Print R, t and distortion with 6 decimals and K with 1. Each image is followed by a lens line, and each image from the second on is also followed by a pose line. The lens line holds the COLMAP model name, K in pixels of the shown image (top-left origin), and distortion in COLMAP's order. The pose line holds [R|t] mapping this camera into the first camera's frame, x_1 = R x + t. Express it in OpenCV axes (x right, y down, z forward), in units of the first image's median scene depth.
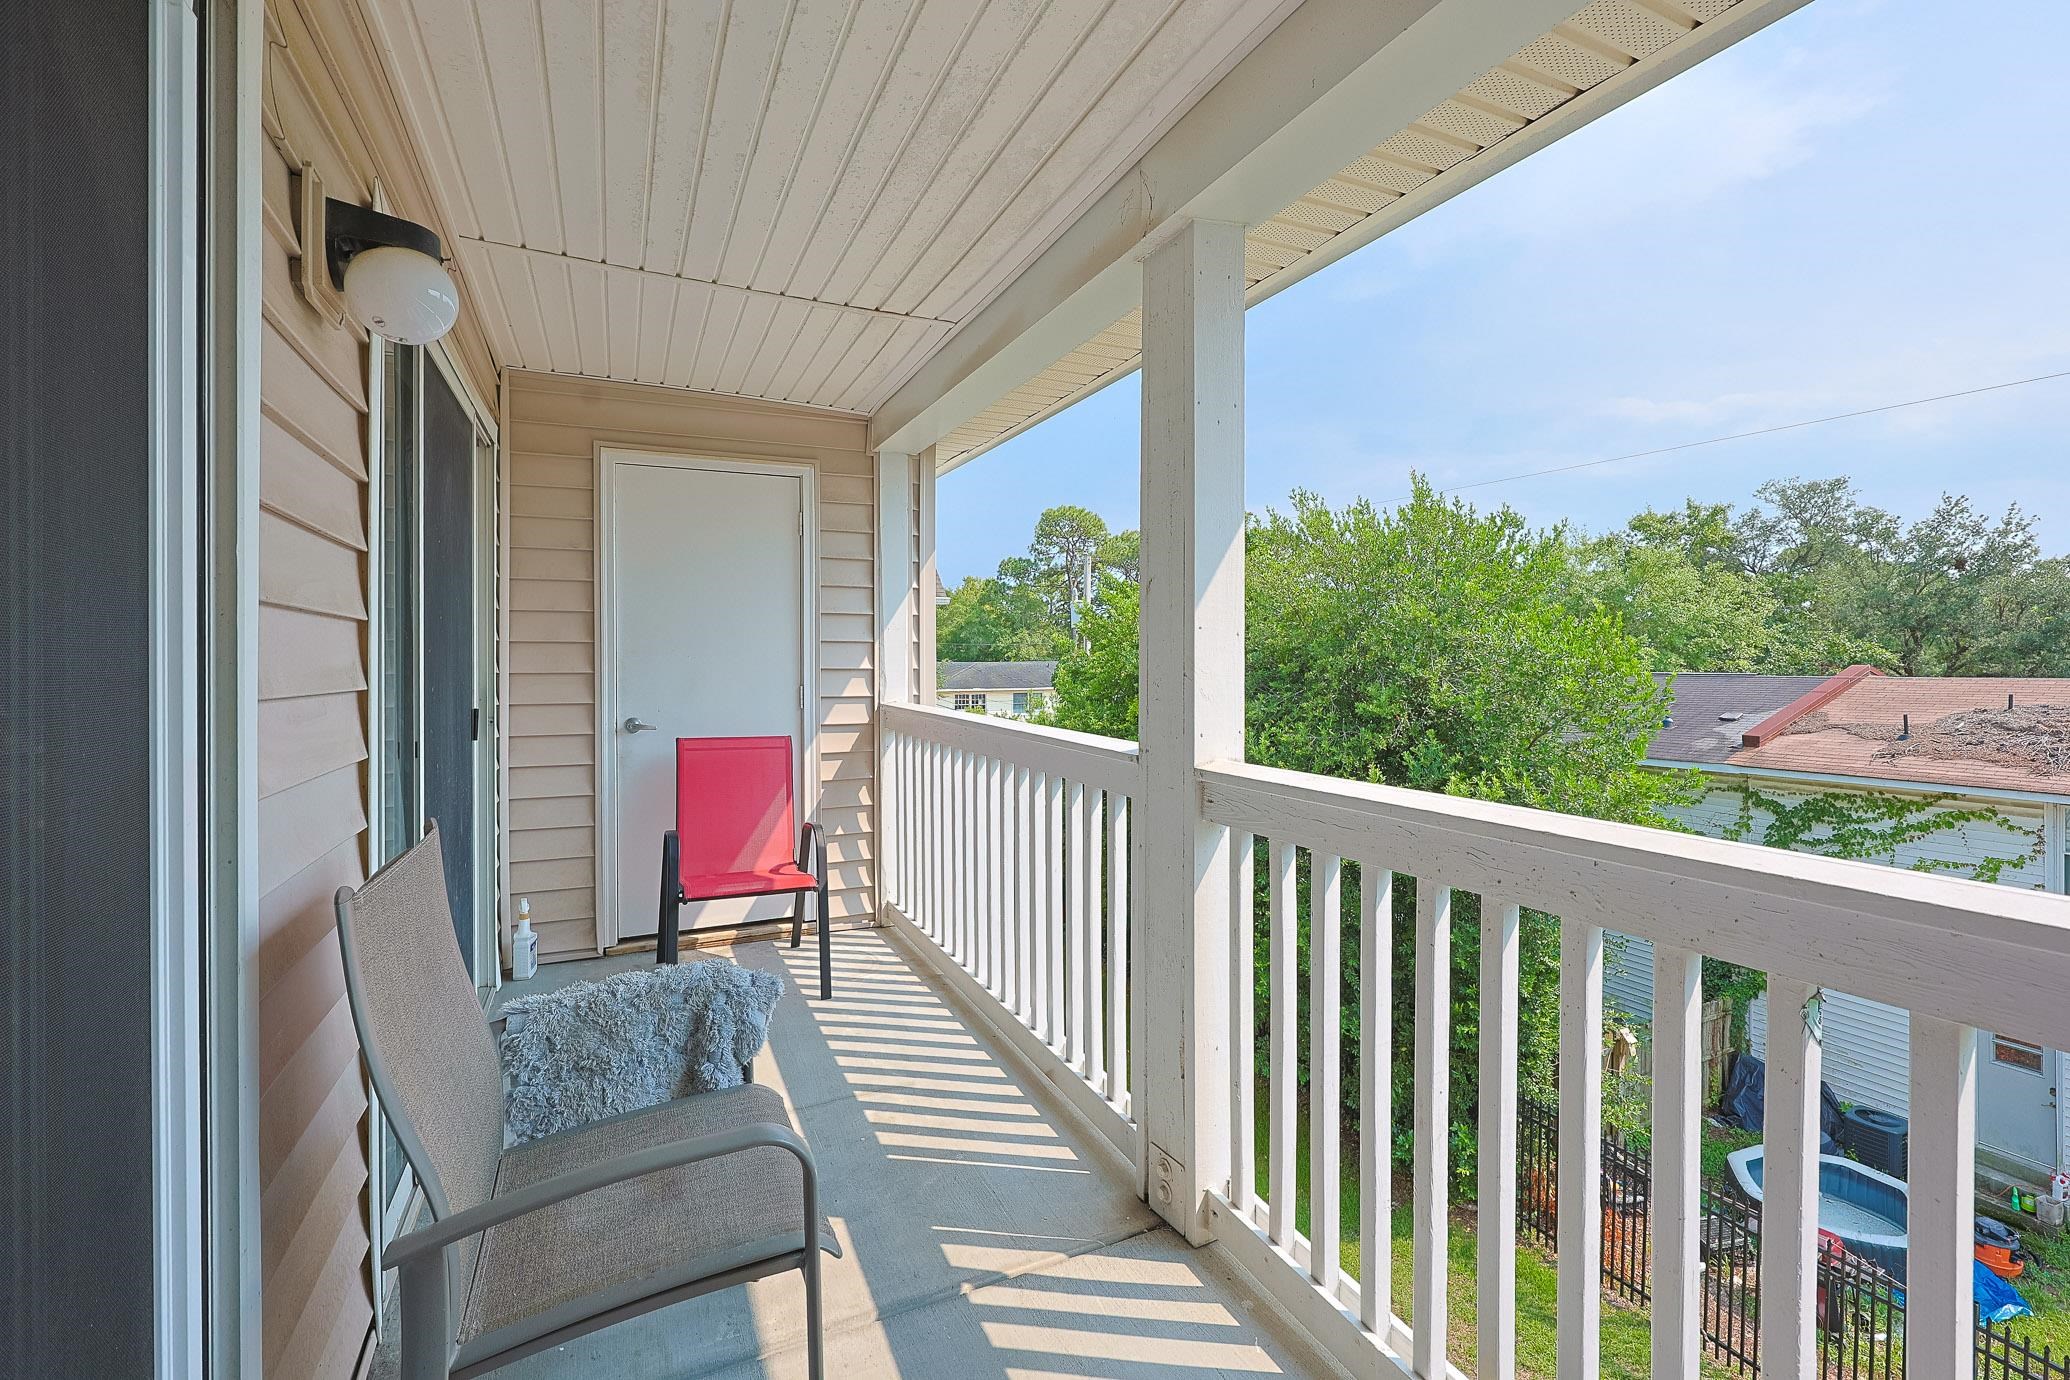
lens RADIAL K [[890.8, 0, 1044.4], [0, 890.8, 673.9], [0, 0, 1]] dist [0.002238, 0.000196]
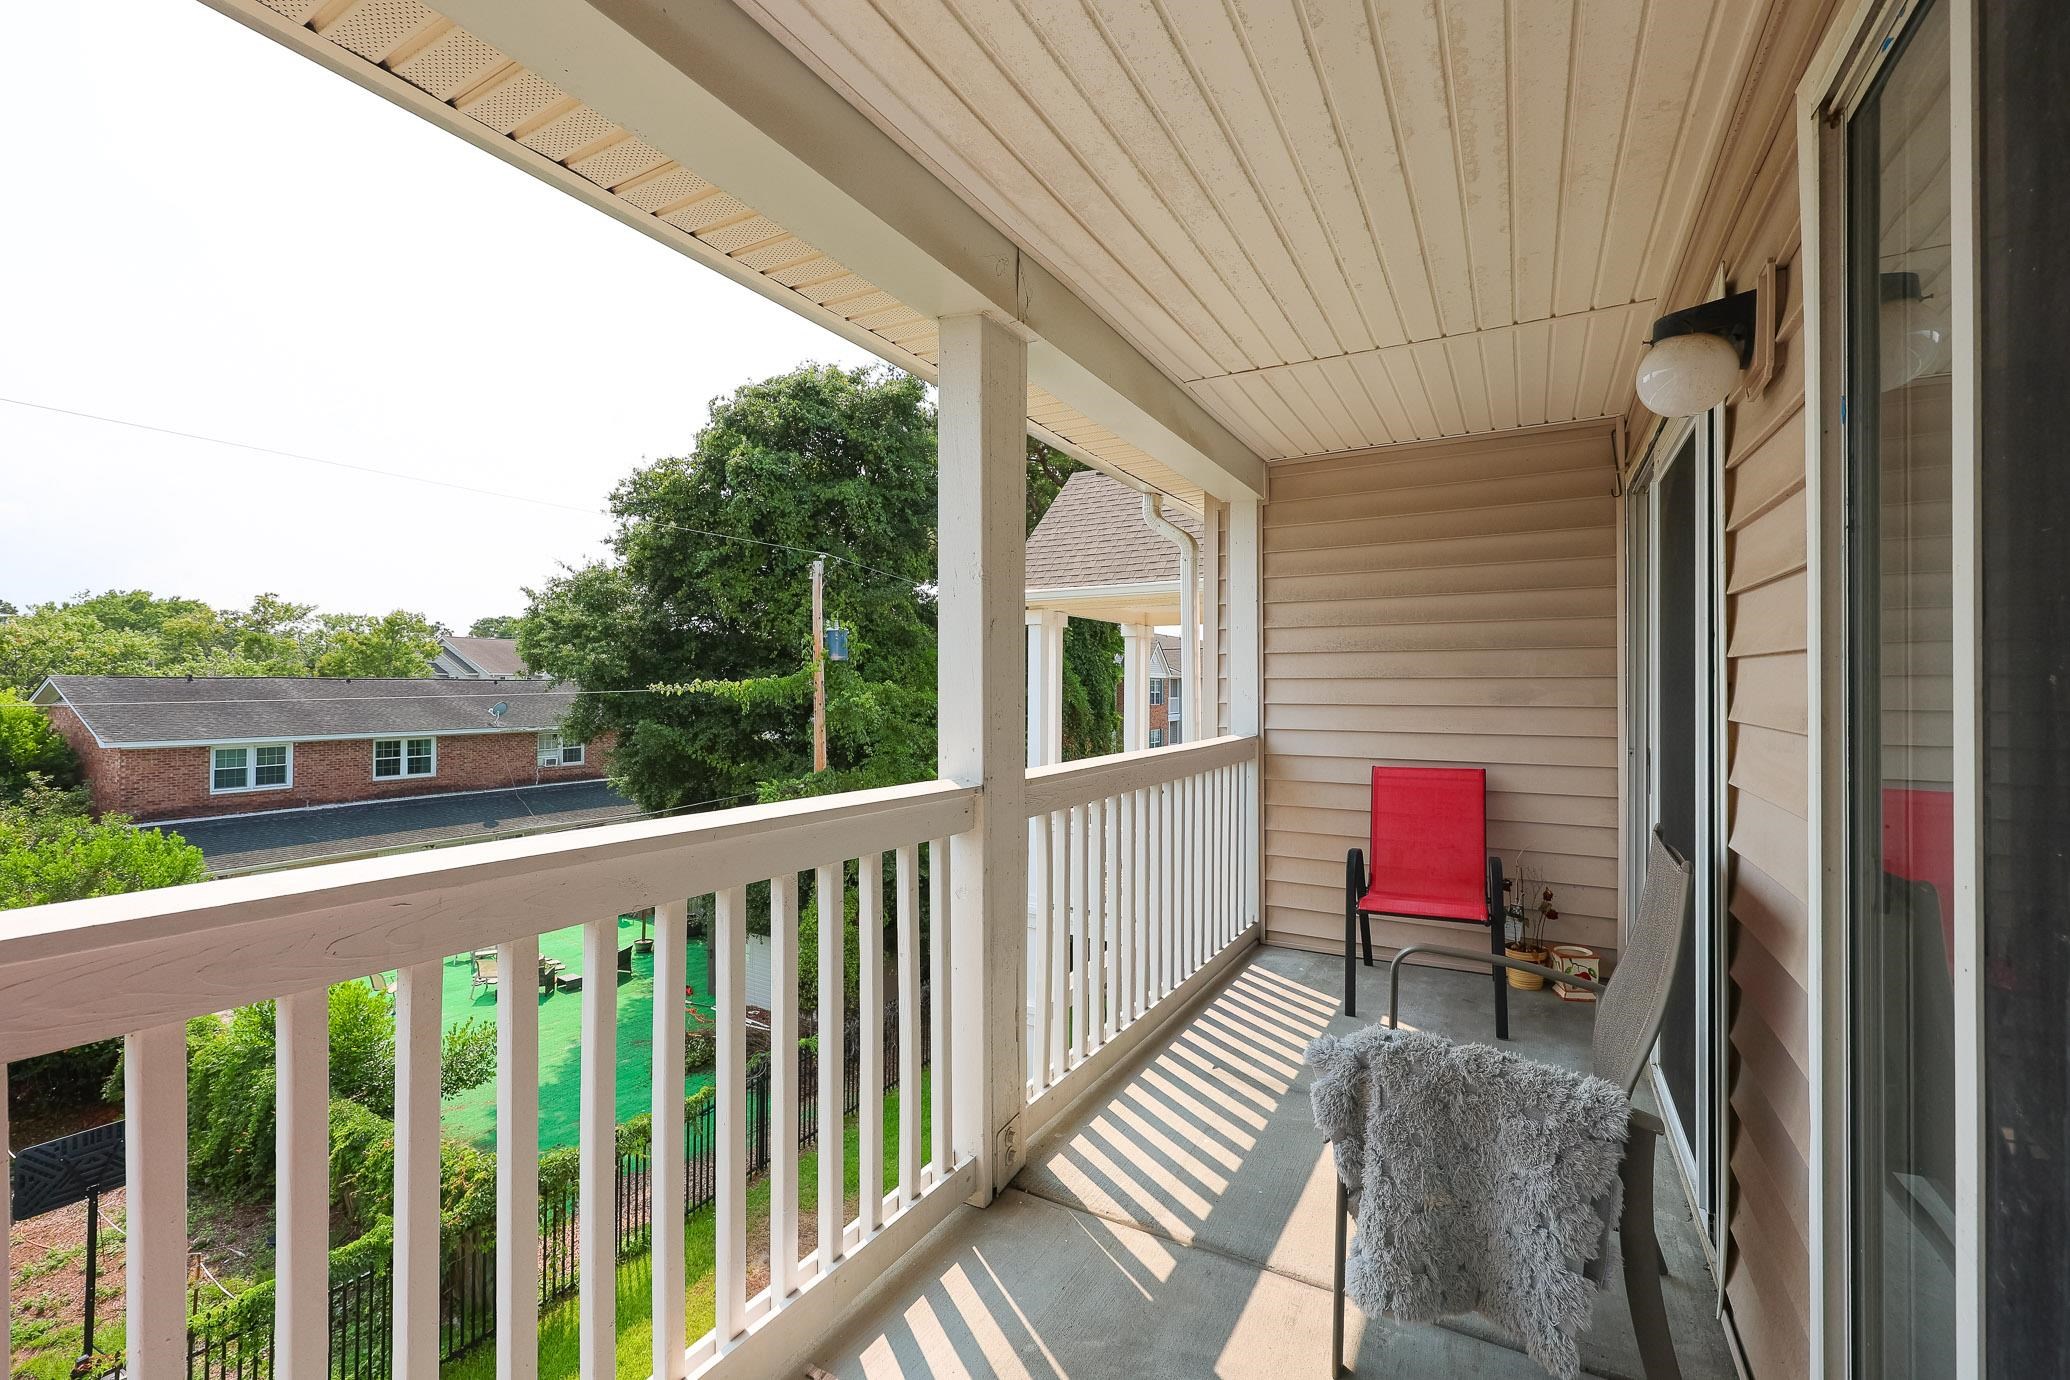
lens RADIAL K [[890.8, 0, 1044.4], [0, 890.8, 673.9], [0, 0, 1]] dist [0.002238, 0.000196]
pose [[-0.587222, -0.006879, 0.809396, -0.909177], [-0.008509, 0.999961, 0.002326, -0.046991], [-0.809381, -0.005521, -0.587258, 1.834624]]
